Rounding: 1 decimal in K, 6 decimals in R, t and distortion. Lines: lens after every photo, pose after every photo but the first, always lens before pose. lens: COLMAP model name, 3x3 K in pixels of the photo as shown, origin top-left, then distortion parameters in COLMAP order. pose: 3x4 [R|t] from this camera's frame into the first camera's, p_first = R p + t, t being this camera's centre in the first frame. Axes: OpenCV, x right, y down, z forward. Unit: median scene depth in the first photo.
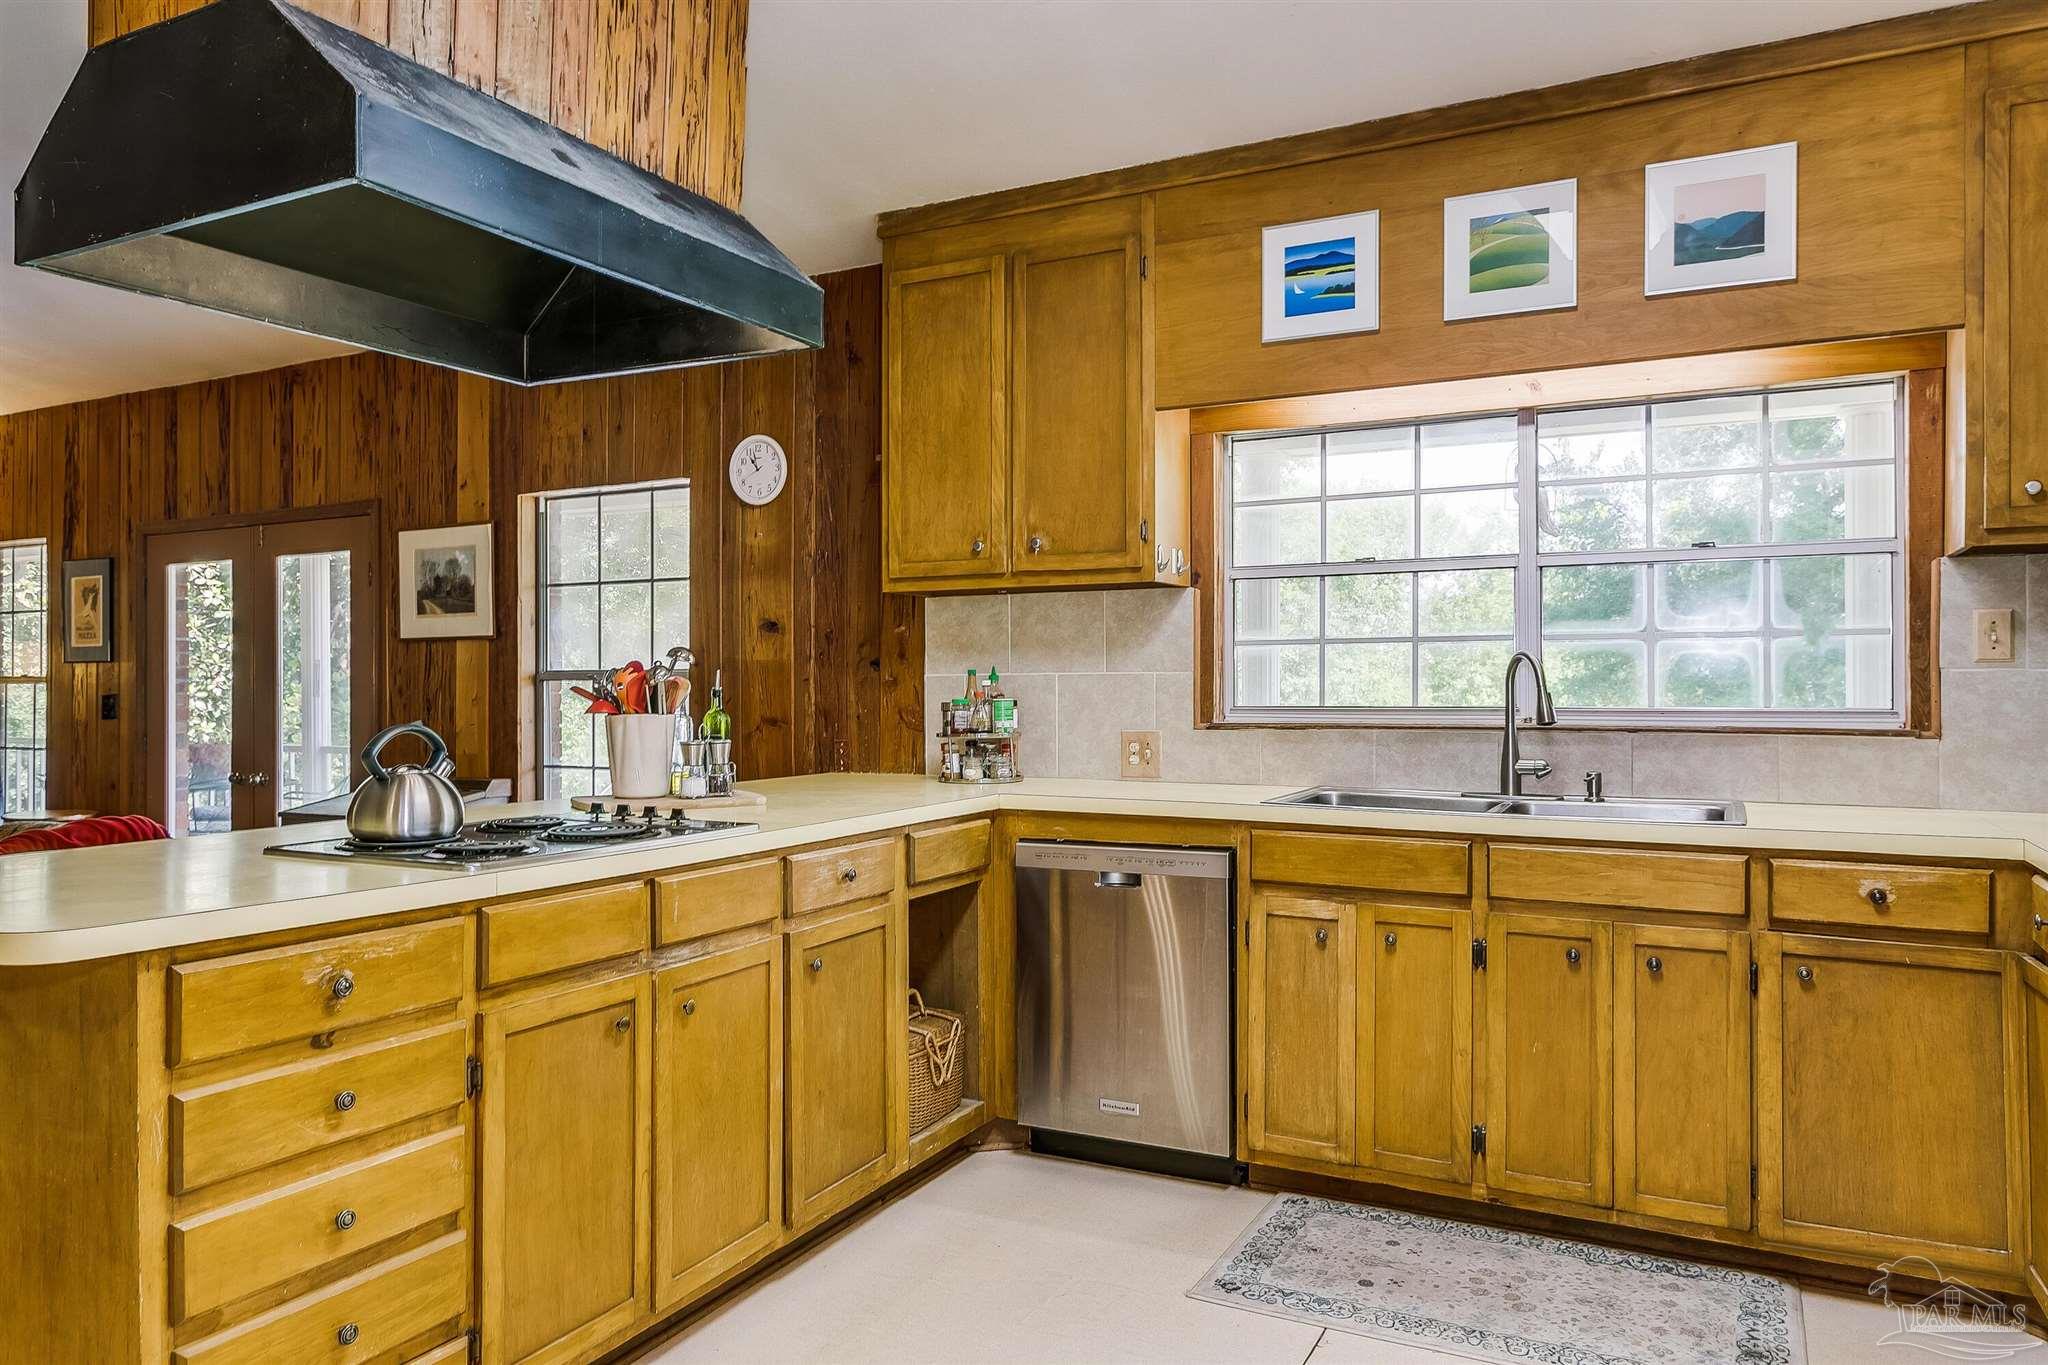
lens RADIAL K [[1384.2, 0, 1023.7], [0, 1384.2, 652.0], [0, 0, 1]] dist [-0.000428, 0.000814]
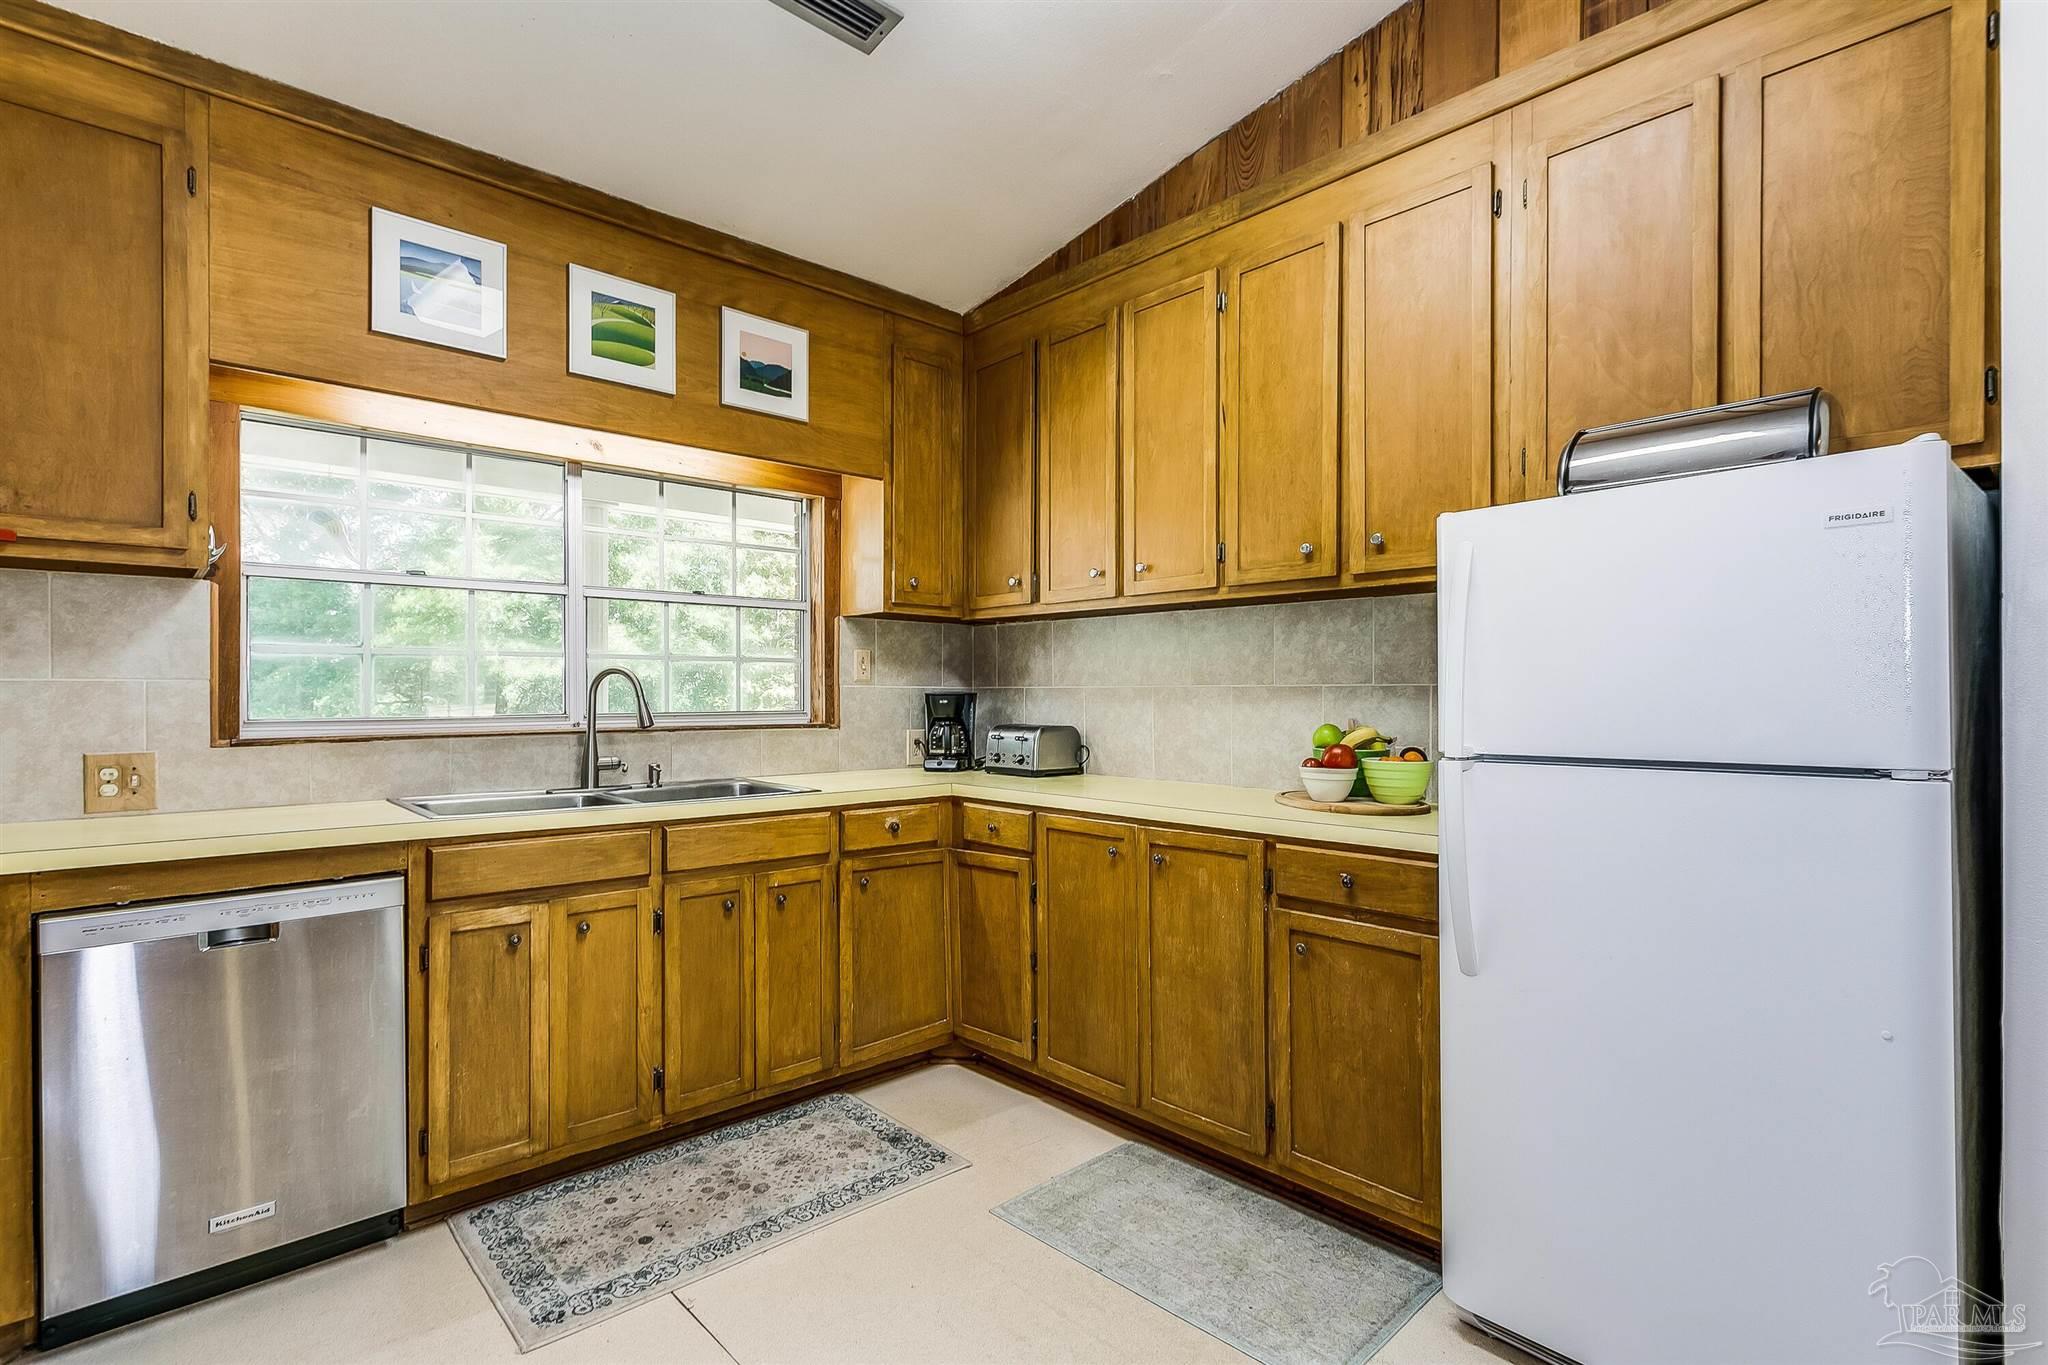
lens RADIAL K [[975.9, 0, 1024.0], [0, 975.9, 682.5], [0, 0, 1]] dist [0.000869, 0.000661]
pose [[0.336368, 0.013597, 0.941633, -0.342581], [-0.021291, 0.999750, -0.006831, 0.012070], [-0.941490, -0.017751, 0.336573, 0.413201]]
